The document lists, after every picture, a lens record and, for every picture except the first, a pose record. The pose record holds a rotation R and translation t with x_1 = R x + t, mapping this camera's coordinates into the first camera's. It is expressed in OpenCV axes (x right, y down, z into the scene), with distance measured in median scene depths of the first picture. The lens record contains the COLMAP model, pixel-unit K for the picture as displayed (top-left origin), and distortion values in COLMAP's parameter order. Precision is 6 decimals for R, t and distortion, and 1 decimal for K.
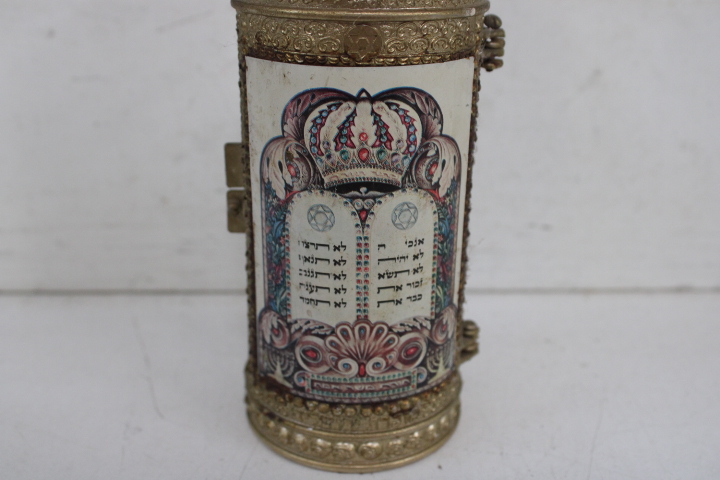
lens RADIAL K [[846.8, 0, 323.2], [0, 846.8, 273.3], [0, 0, 1]] dist [-0.068503, 0.000000]
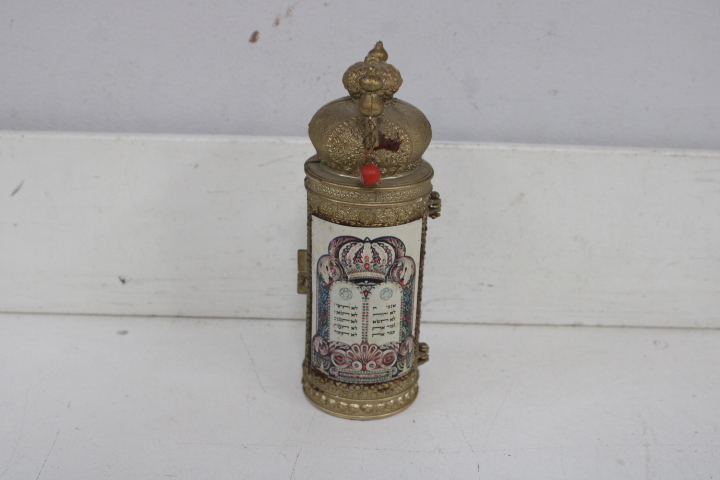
lens RADIAL K [[846.8, 0, 363.1], [0, 846.8, 243.8], [0, 0, 1]] dist [-0.068503, 0.000000]
pose [[0.999553, 0.027703, -0.011219, 0.056605], [-0.028106, 0.998899, -0.037574, -0.106603], [0.010166, 0.037873, 0.999231, -1.032492]]
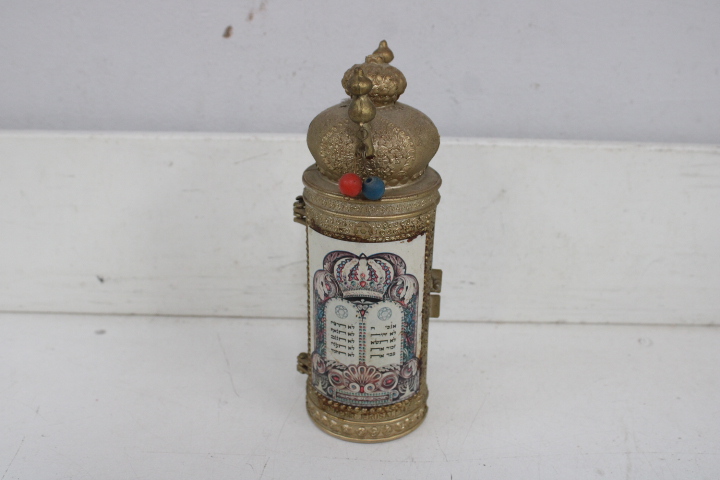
lens RADIAL K [[793.0, 0, 359.1], [0, 793.0, 242.8], [0, 0, 1]] dist [-0.081588, 0.000000]
pose [[0.999287, 0.023329, -0.029701, 0.149484], [-0.023790, 0.999600, -0.015264, -0.164760], [0.029333, 0.015960, 0.999442, -0.830847]]
